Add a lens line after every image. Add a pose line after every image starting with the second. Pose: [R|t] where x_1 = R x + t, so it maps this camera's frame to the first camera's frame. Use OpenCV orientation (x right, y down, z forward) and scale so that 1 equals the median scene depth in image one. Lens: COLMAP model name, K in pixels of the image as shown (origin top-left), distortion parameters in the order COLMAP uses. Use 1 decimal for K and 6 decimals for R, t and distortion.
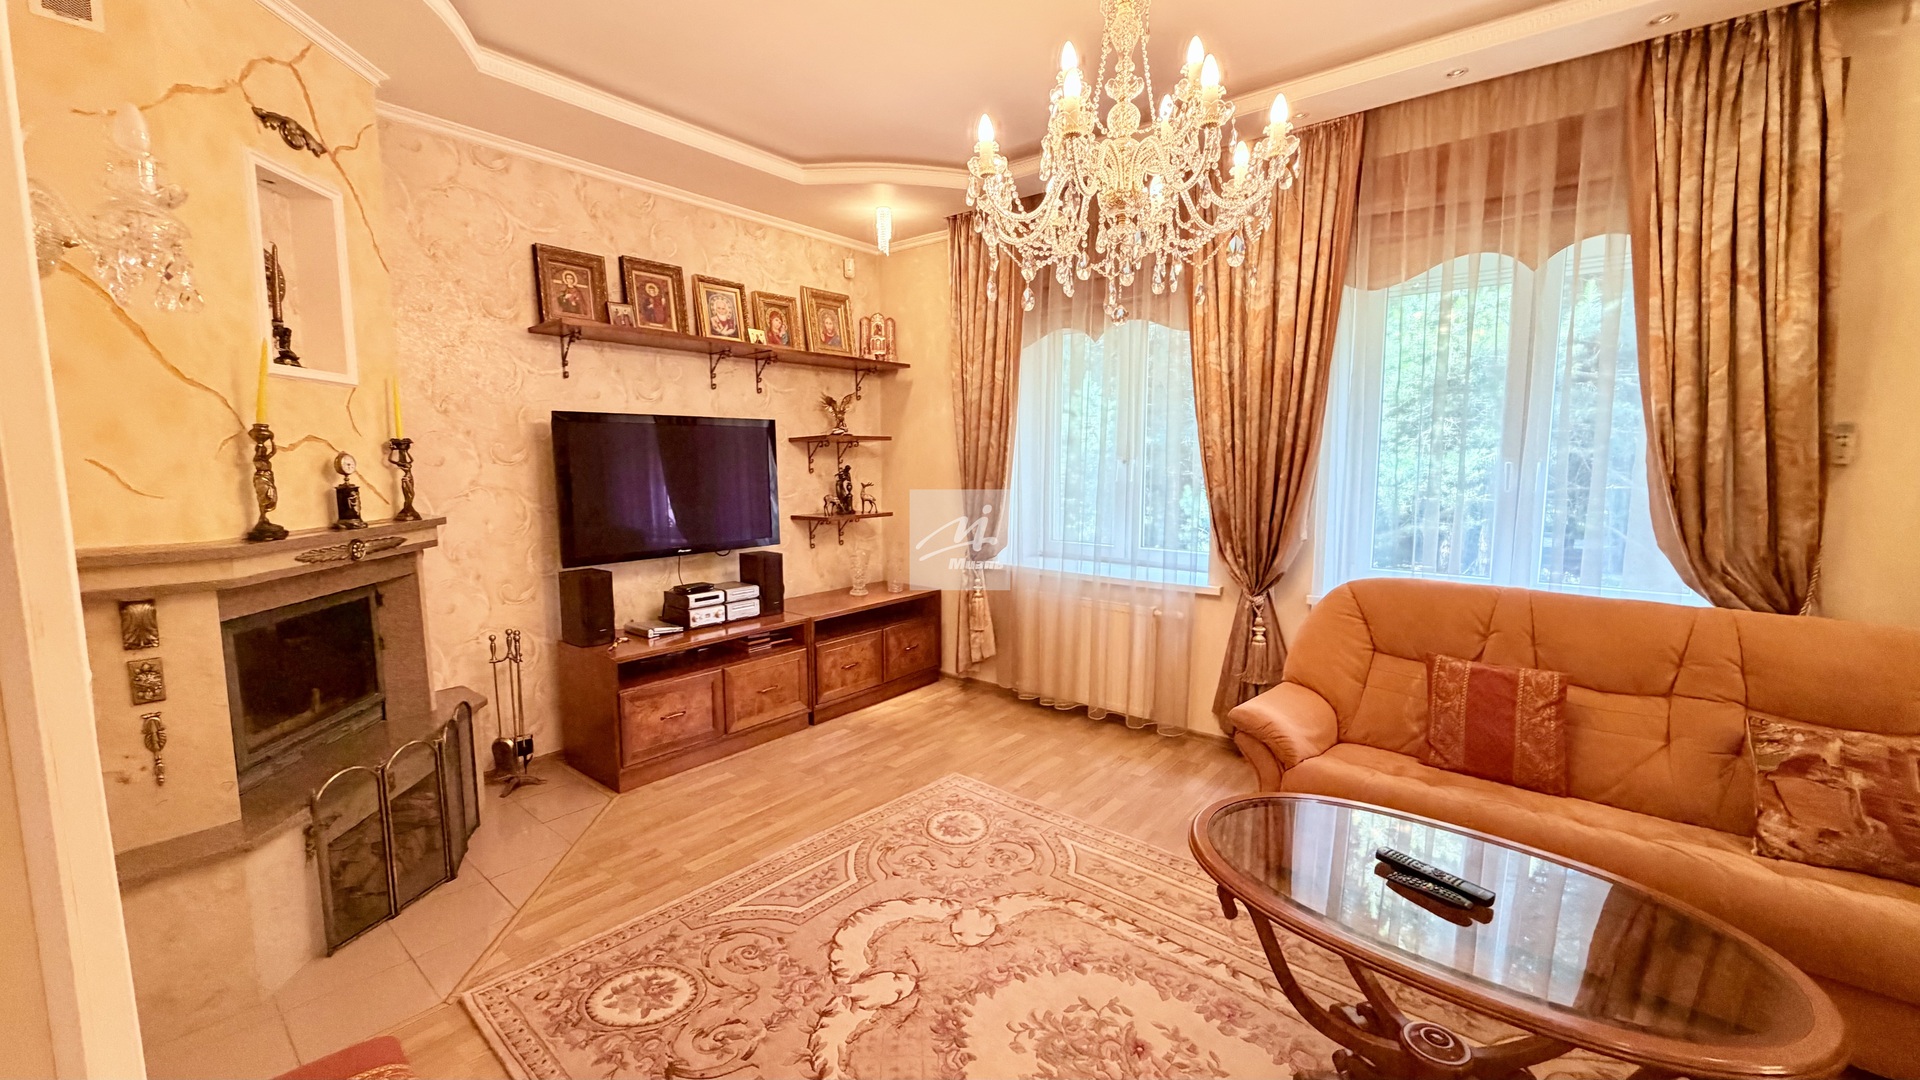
lens RADIAL K [[763.9, 0, 953.1], [0, 763.9, 543.0], [0, 0, 1]] dist [-0.000299, 0.000353]
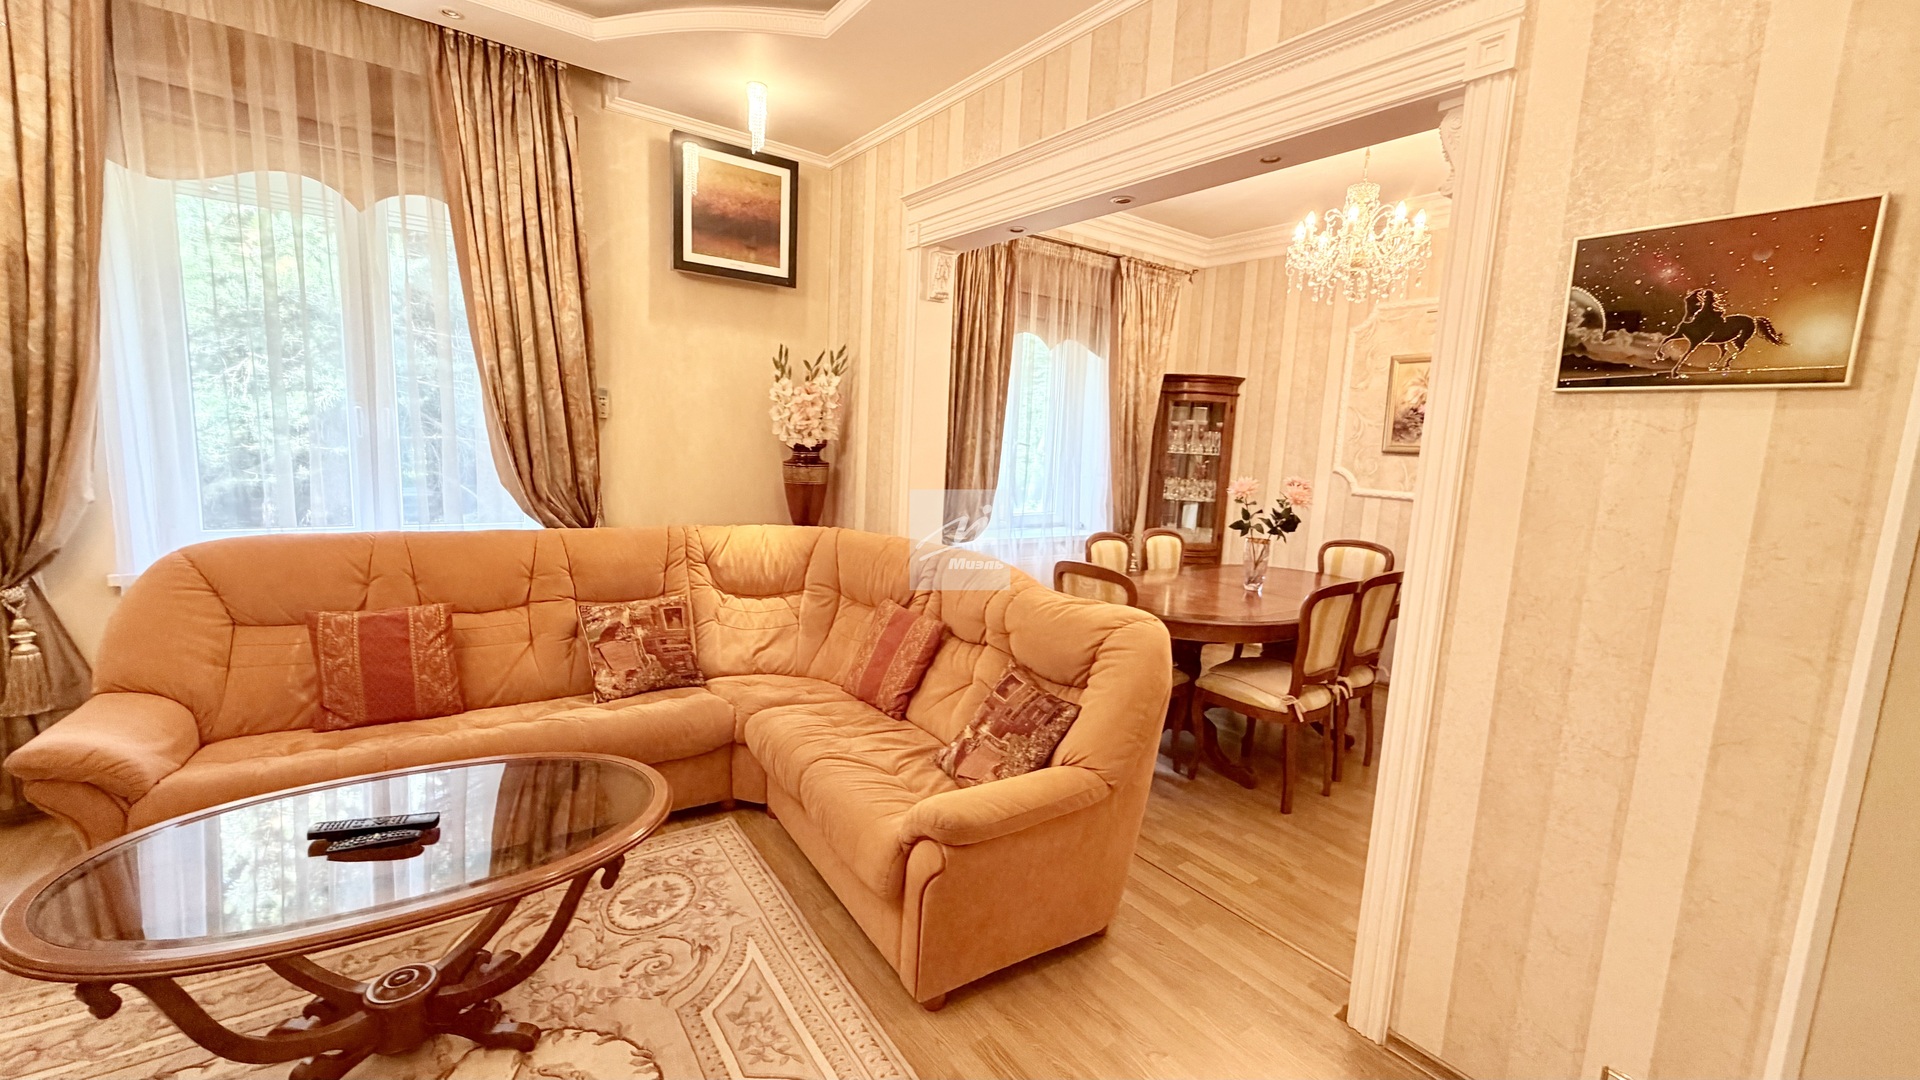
lens RADIAL K [[763.9, 0, 953.1], [0, 763.9, 543.0], [0, 0, 1]] dist [-0.000299, 0.000353]
pose [[0.260767, -0.124437, 0.957349, -0.047653], [0.061361, 0.991789, 0.112200, 0.006740], [-0.963450, 0.029486, 0.266261, 0.009228]]
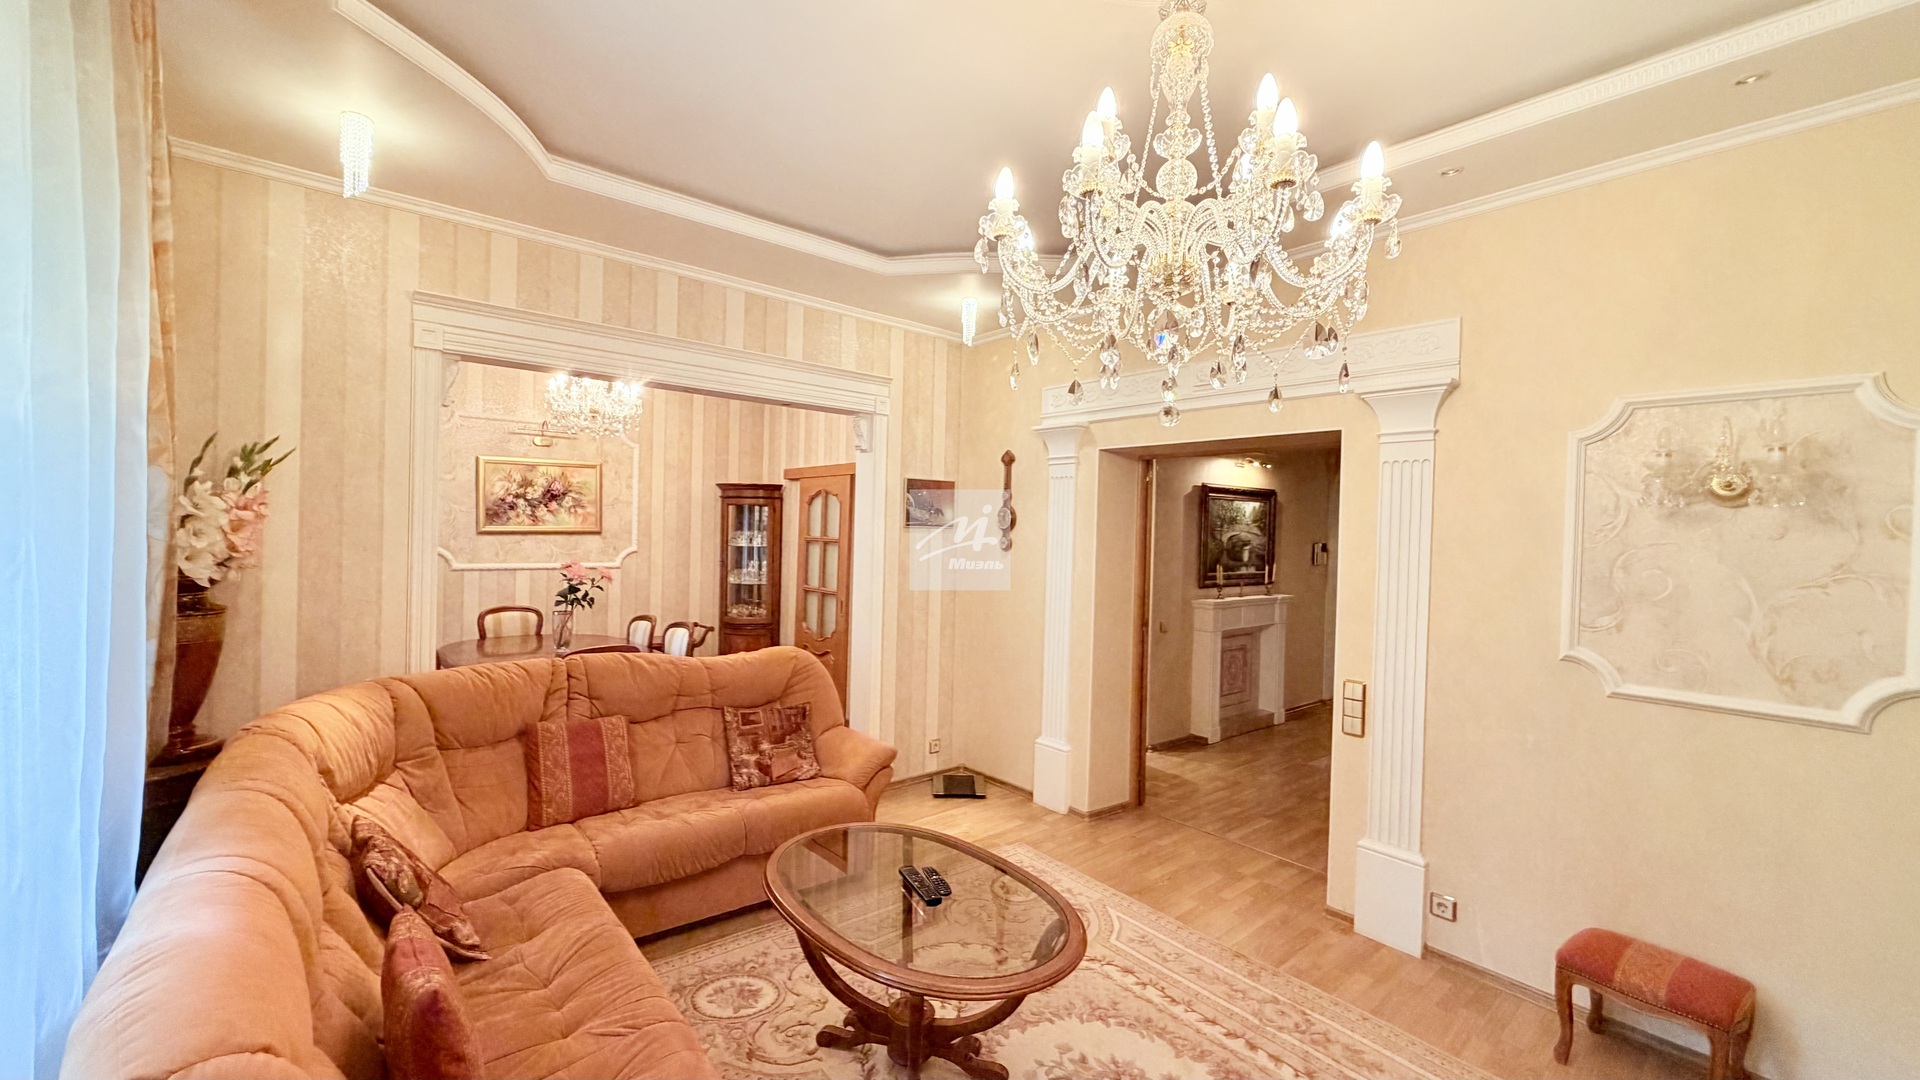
lens RADIAL K [[763.9, 0, 953.1], [0, 763.9, 543.0], [0, 0, 1]] dist [-0.000299, 0.000353]
pose [[-0.983281, -0.029477, 0.179691, 0.313826], [-0.006088, 0.991581, 0.129346, -0.277080], [-0.181991, 0.126090, -0.975182, 1.874888]]
